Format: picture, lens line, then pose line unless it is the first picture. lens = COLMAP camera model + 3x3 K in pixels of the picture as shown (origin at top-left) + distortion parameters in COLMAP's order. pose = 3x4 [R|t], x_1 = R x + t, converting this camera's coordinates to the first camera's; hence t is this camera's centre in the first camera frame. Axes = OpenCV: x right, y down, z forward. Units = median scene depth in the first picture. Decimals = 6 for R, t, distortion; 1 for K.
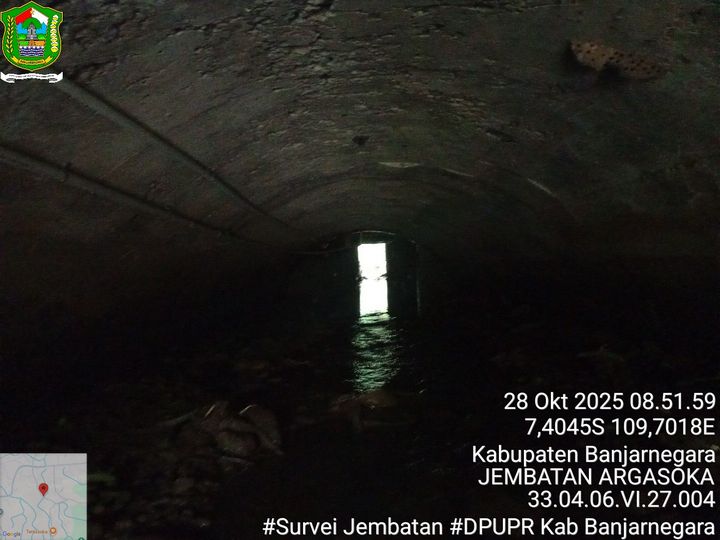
lens RADIAL K [[558.3, 0, 357.8], [0, 558.3, 266.5], [0, 0, 1]] dist [0.088864, -0.169838]
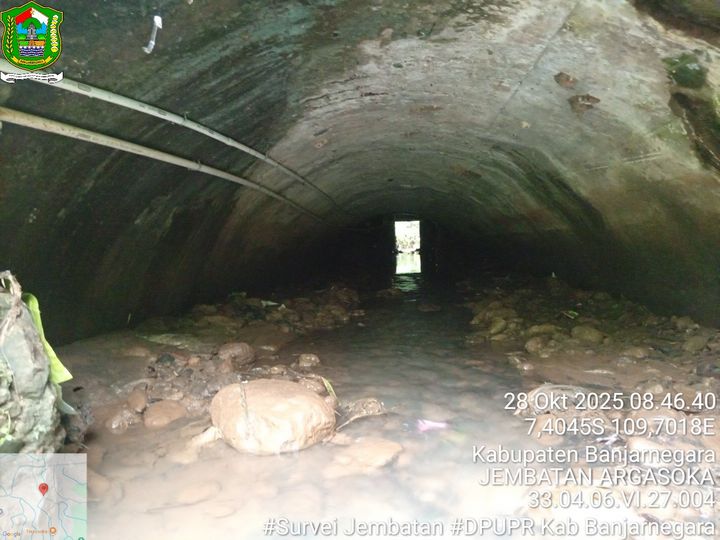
lens RADIAL K [[558.3, 0, 357.1], [0, 558.3, 268.0], [0, 0, 1]] dist [0.088864, -0.169838]
pose [[0.997692, 0.014123, -0.066422, 0.002718], [-0.011123, 0.998911, 0.045315, 0.025485], [0.066990, -0.044471, 0.996762, -1.072852]]
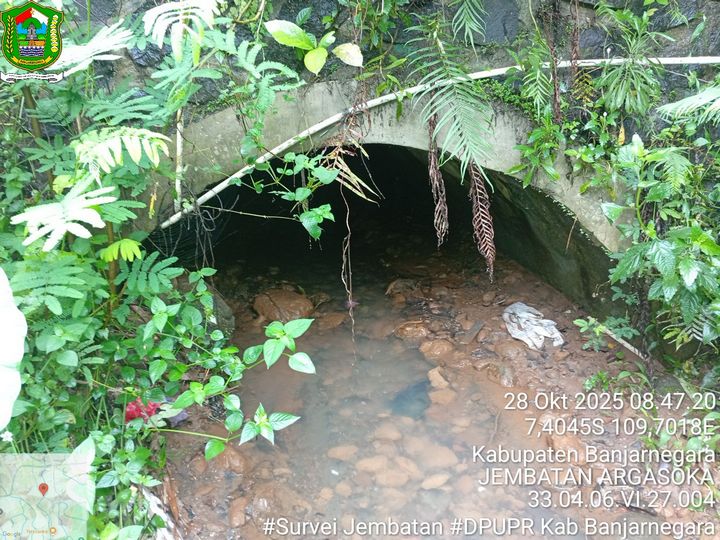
lens RADIAL K [[558.3, 0, 357.1], [0, 558.3, 275.3], [0, 0, 1]] dist [0.088864, -0.169838]
pose [[0.977268, -0.066791, 0.201214, -0.244711], [-0.005231, 0.941195, 0.337824, -0.354483], [-0.211945, -0.331197, 0.919450, -1.806368]]
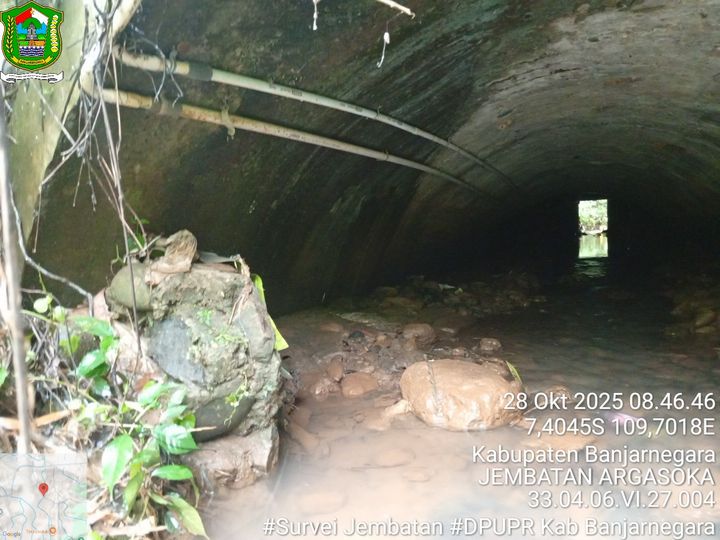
lens RADIAL K [[558.3, 0, 358.0], [0, 558.3, 269.6], [0, 0, 1]] dist [0.088864, -0.169838]
pose [[0.932749, 0.029451, -0.359321, -0.010456], [-0.000571, 0.996777, 0.080217, 0.022006], [0.360526, -0.074617, 0.929760, -1.102077]]
